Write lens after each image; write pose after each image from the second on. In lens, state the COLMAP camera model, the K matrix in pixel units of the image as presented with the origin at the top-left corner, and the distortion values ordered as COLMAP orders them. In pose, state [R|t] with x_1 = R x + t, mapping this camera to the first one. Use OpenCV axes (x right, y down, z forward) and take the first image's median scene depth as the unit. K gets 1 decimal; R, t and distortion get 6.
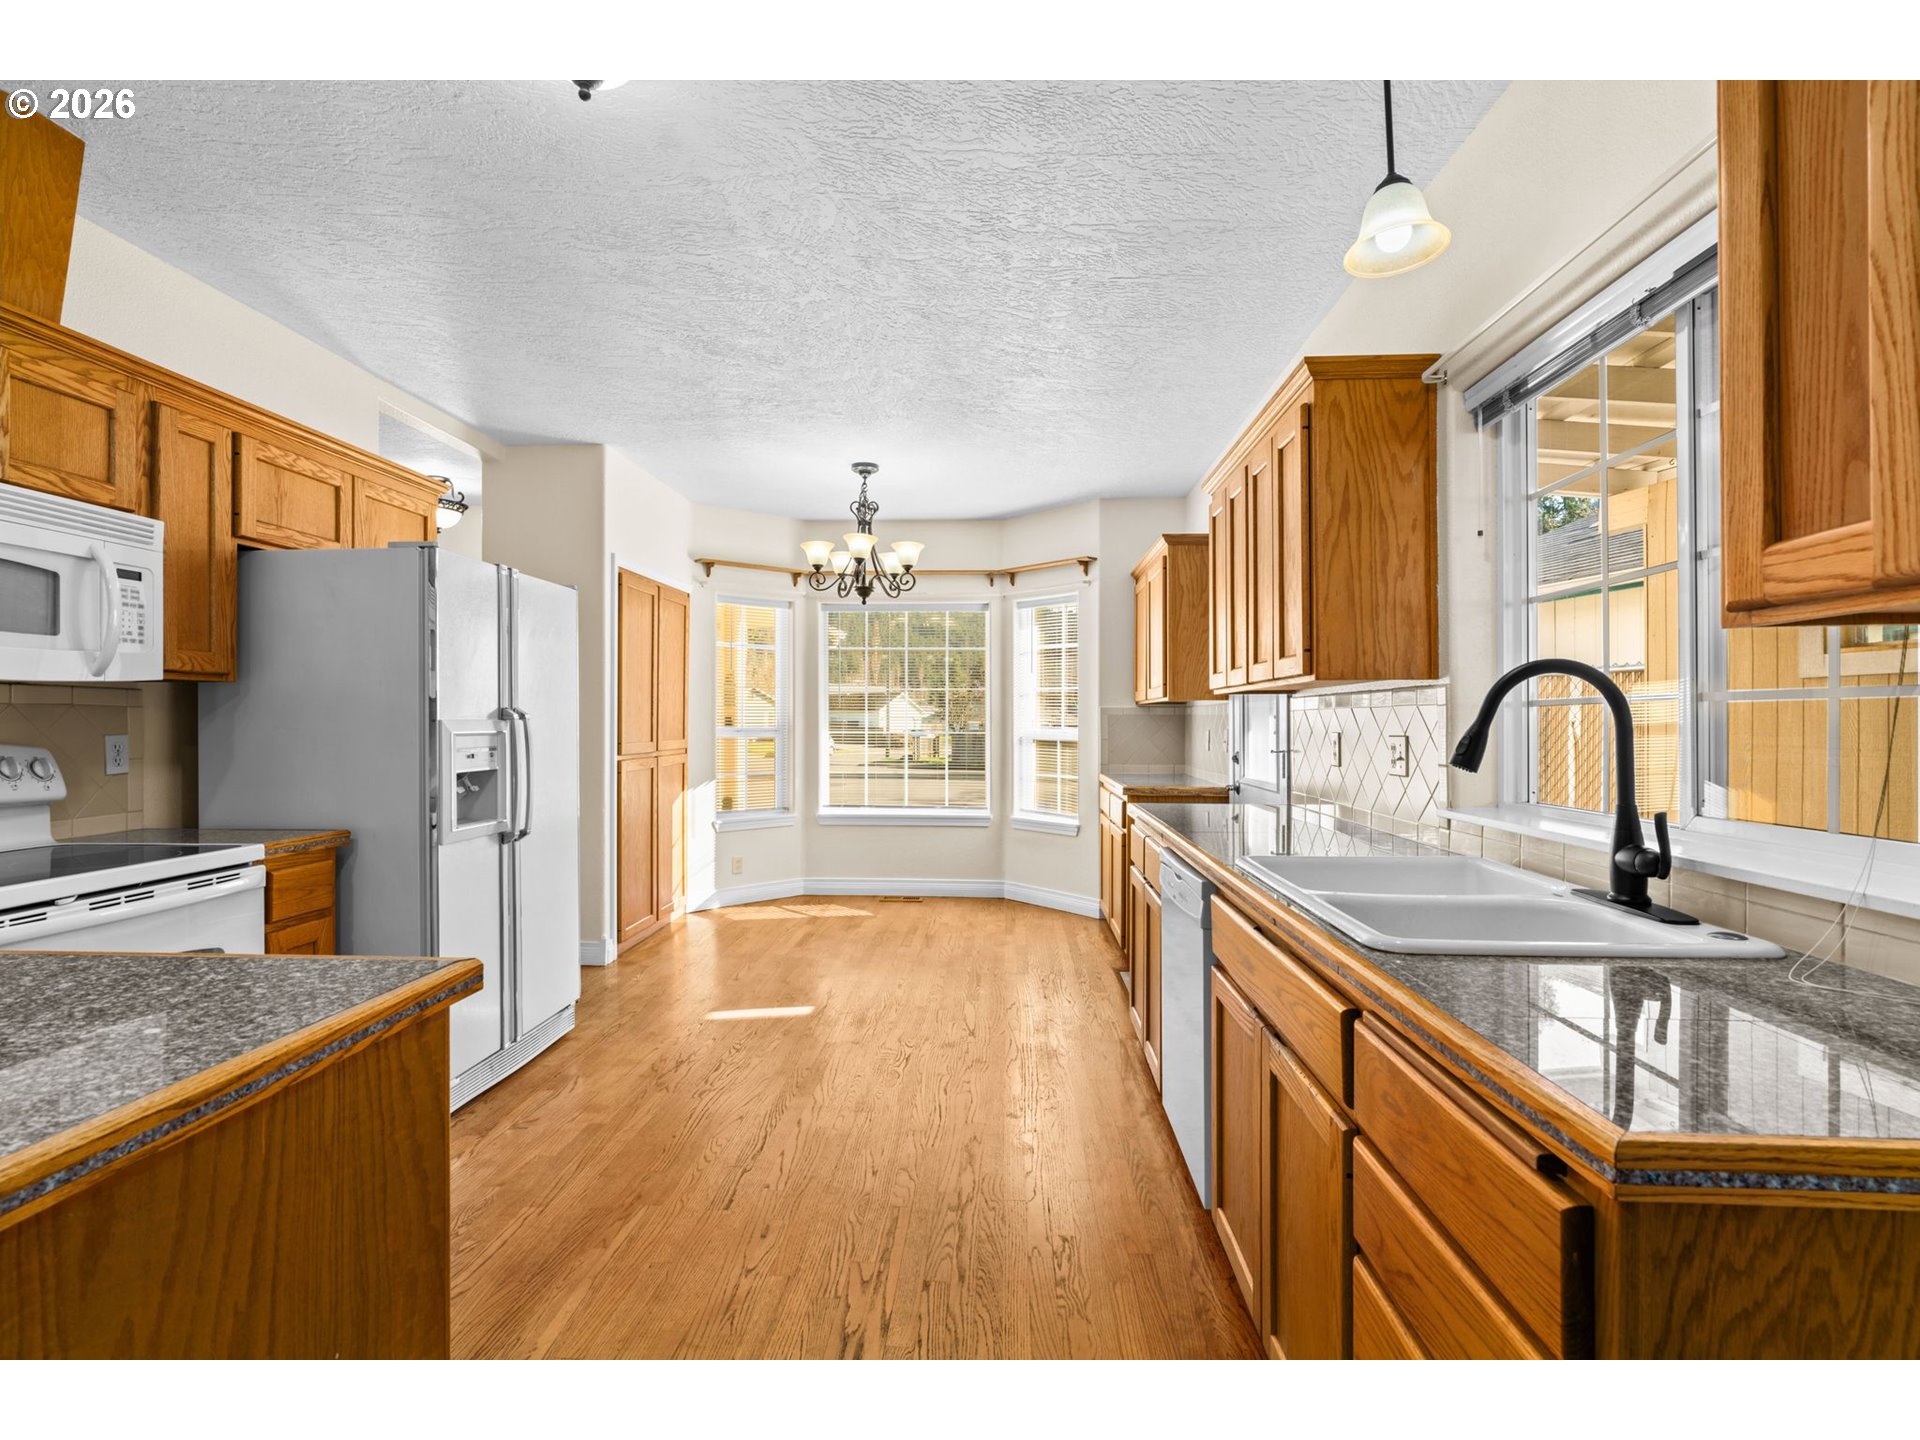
lens RADIAL K [[875.8, 0, 960.0], [0, 875.8, 720.0], [0, 0, 1]] dist [-0.016687, -0.000006]
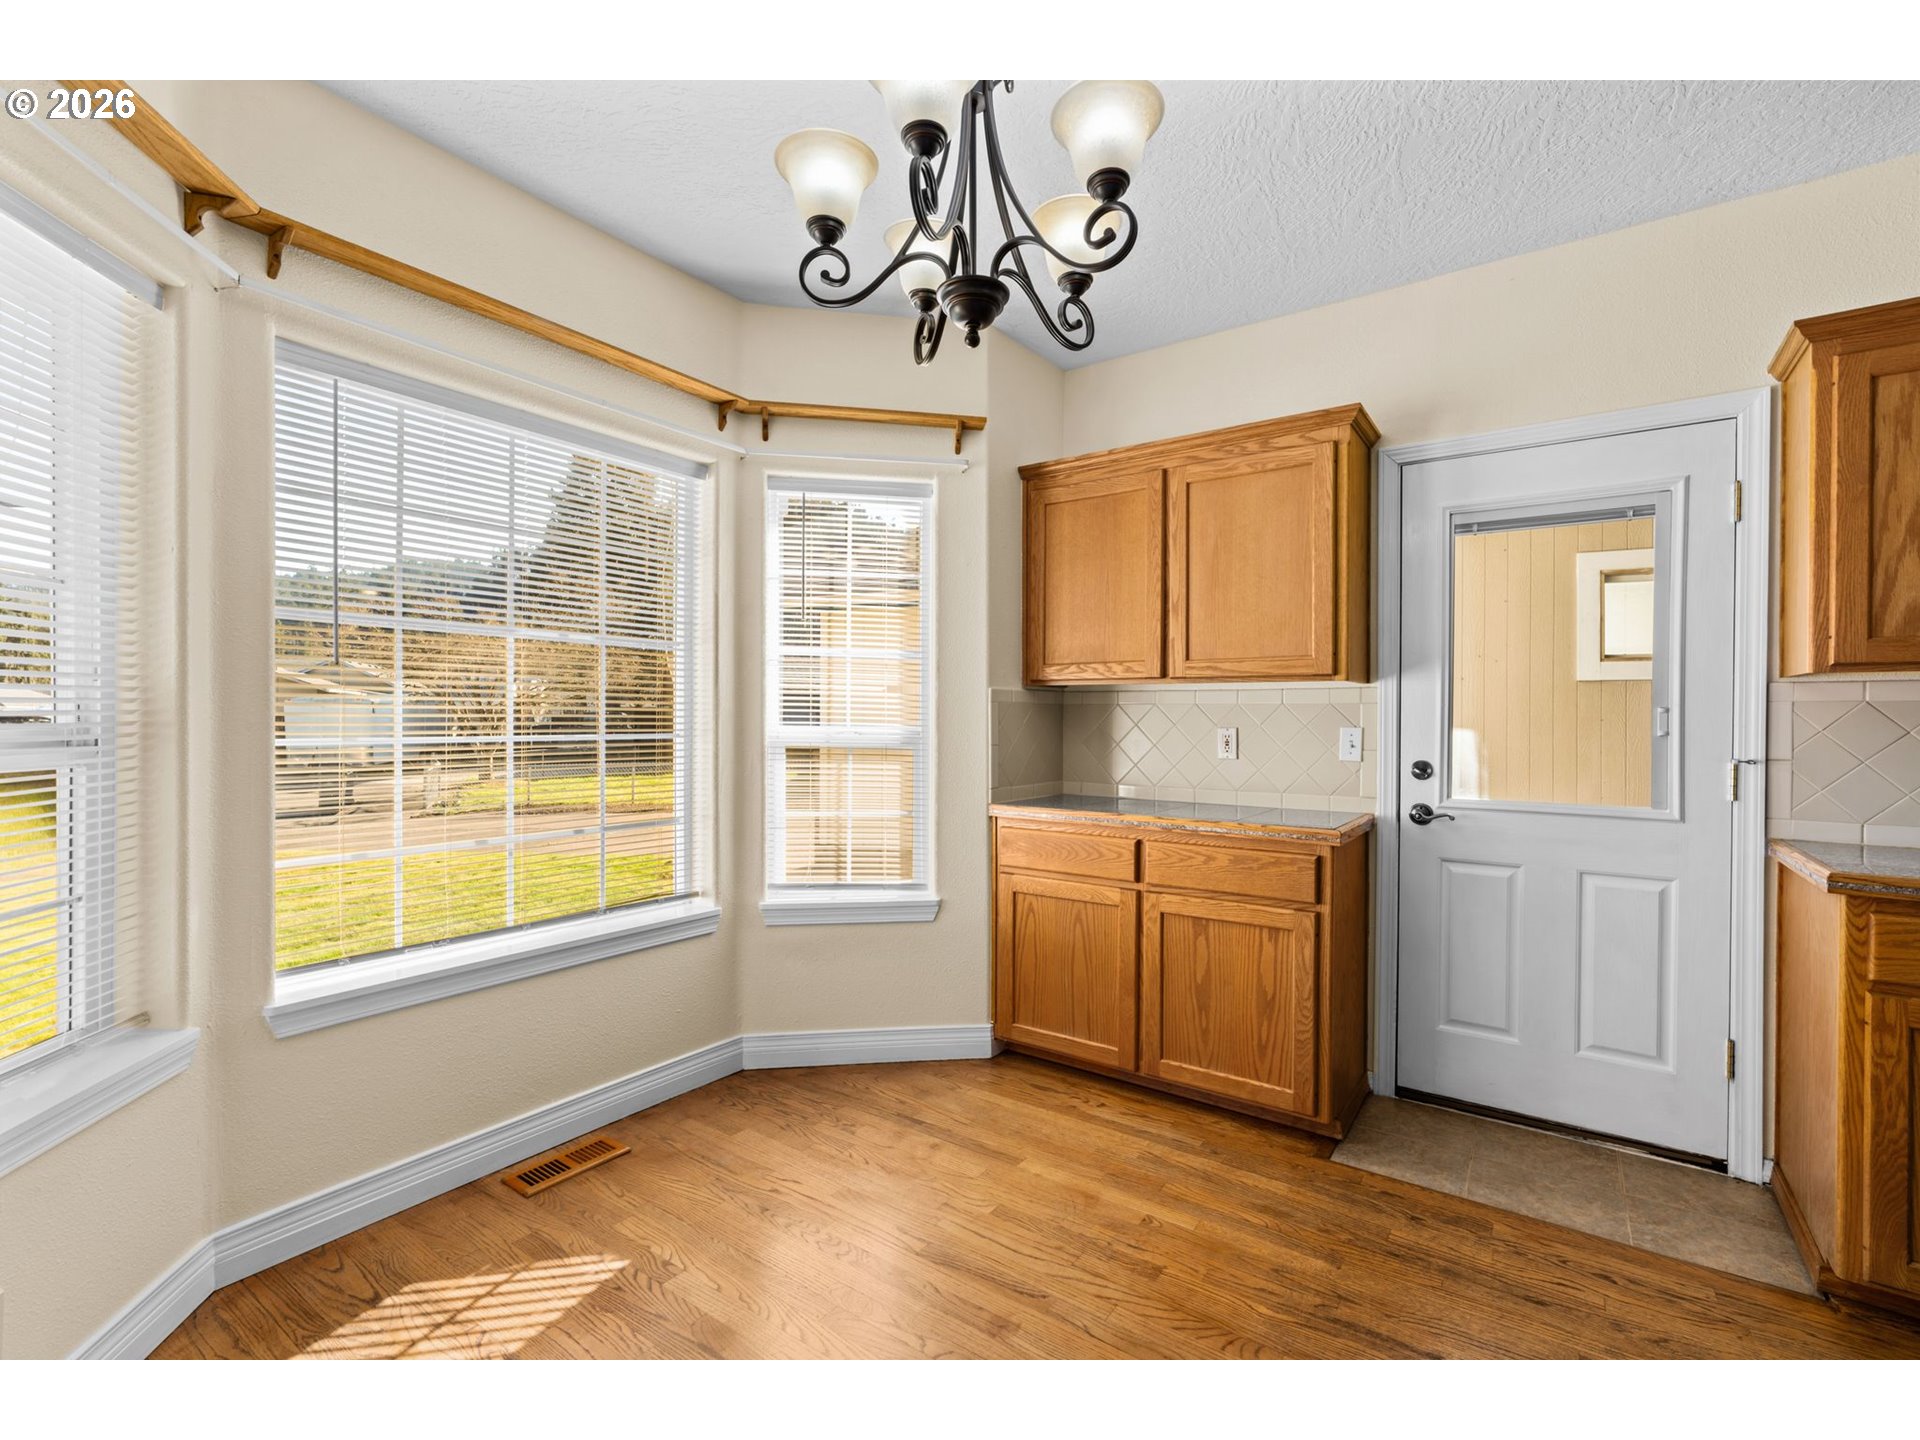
lens RADIAL K [[858.2, 0, 960.0], [0, 858.2, 720.0], [0, 0, 1]] dist [-0.002125, 0.000430]
pose [[0.537178, -0.003957, 0.843460, -0.316426], [-0.004565, 0.999961, 0.007599, 0.001671], [-0.843457, -0.007933, 0.537139, 0.696014]]
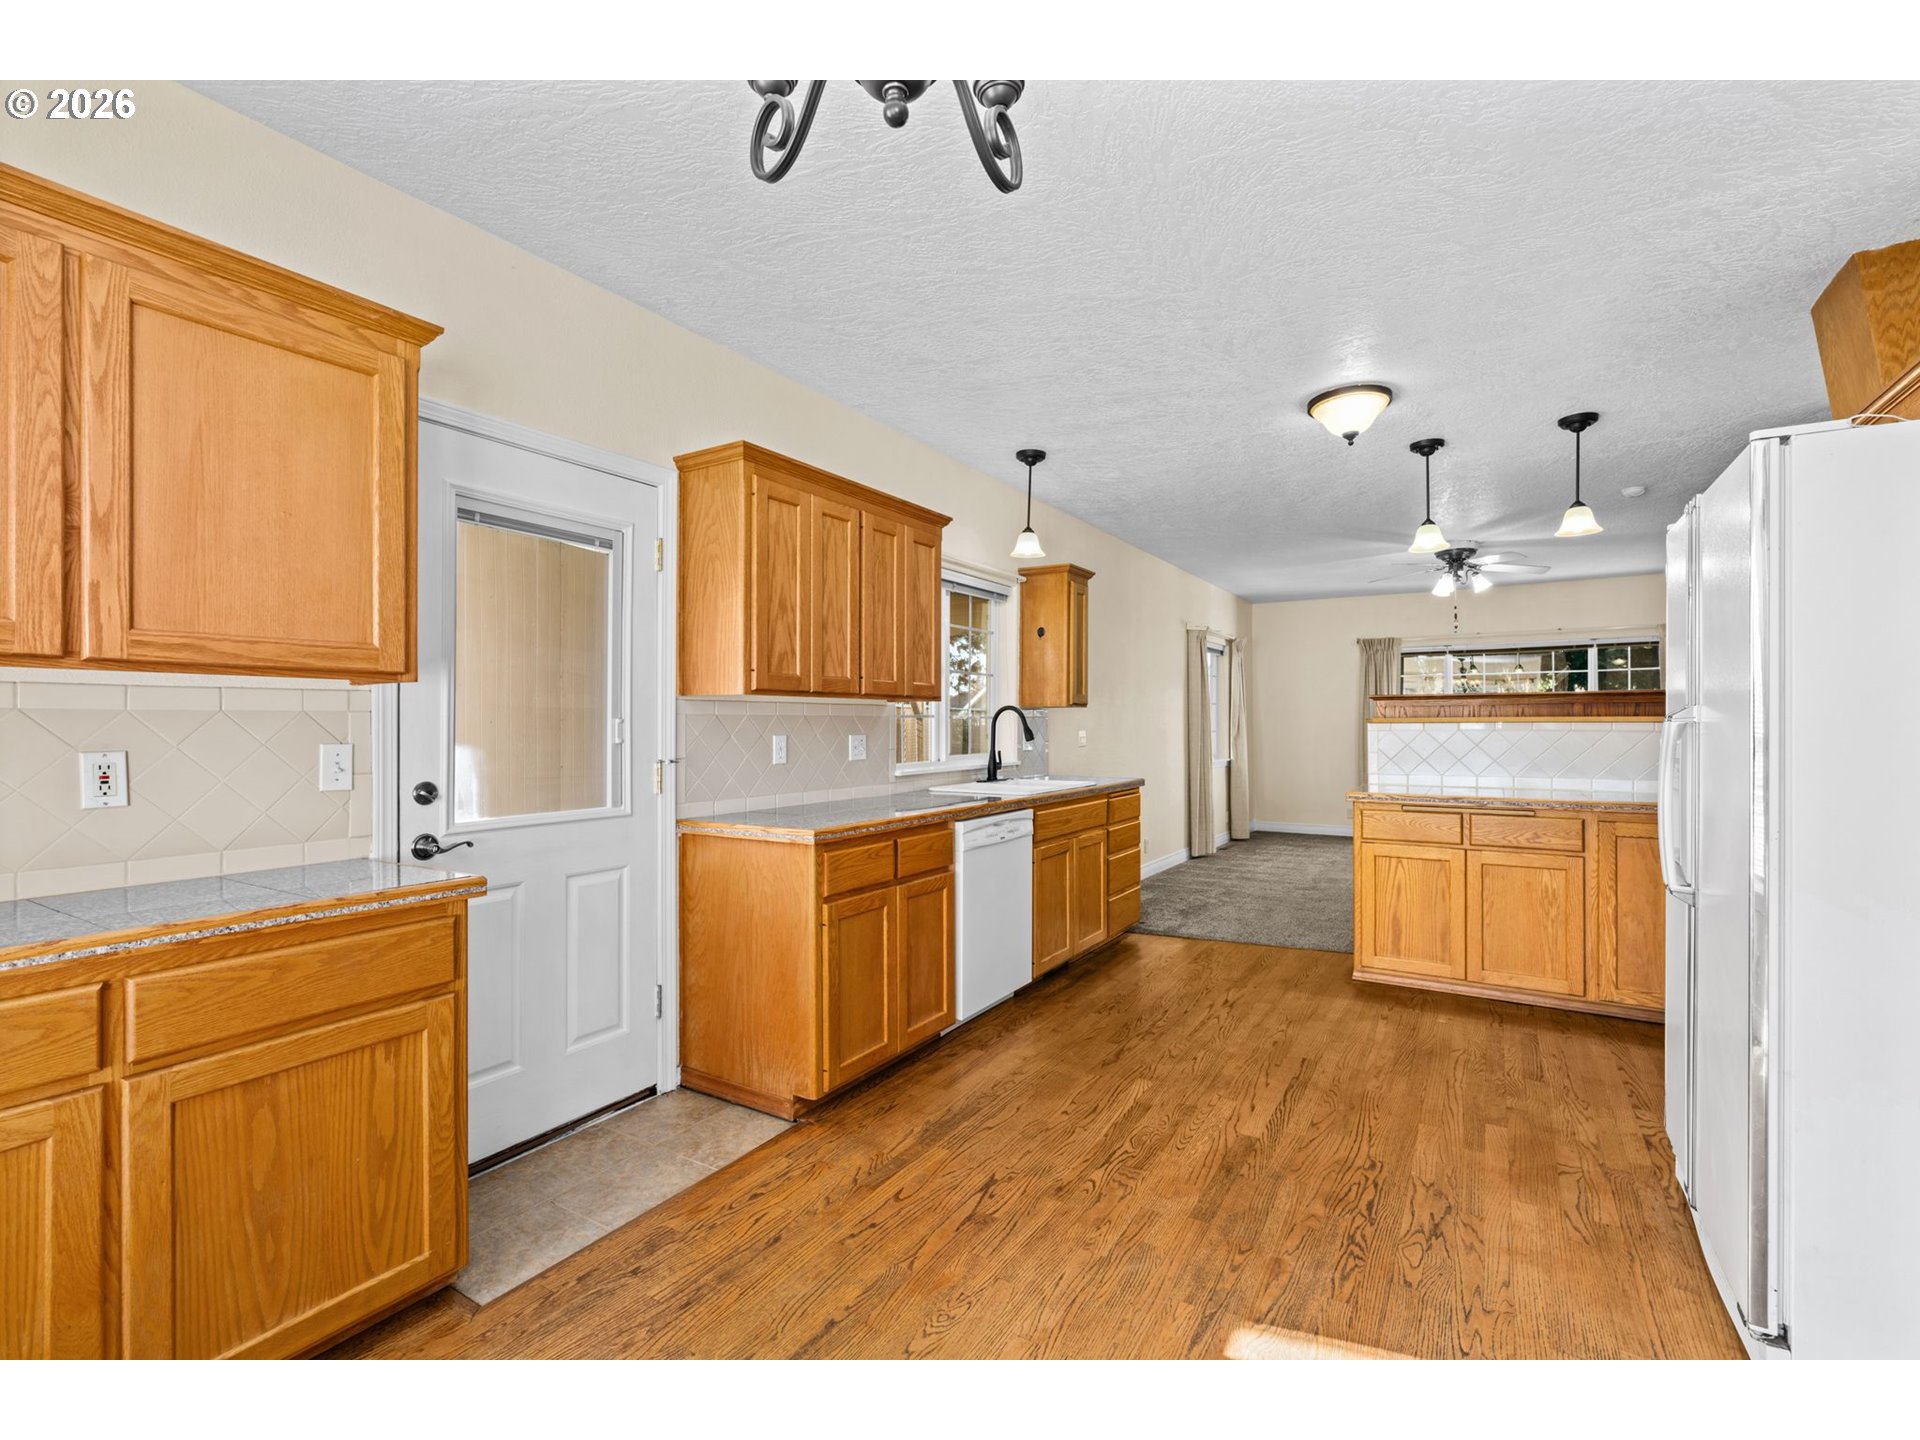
lens RADIAL K [[858.2, 0, 960.0], [0, 858.2, 720.0], [0, 0, 1]] dist [-0.002125, 0.000430]
pose [[-0.873297, 0.002955, 0.487179, -0.177879], [0.000225, 0.999984, -0.005661, 0.000576], [-0.487188, -0.004834, -0.873284, 0.968825]]
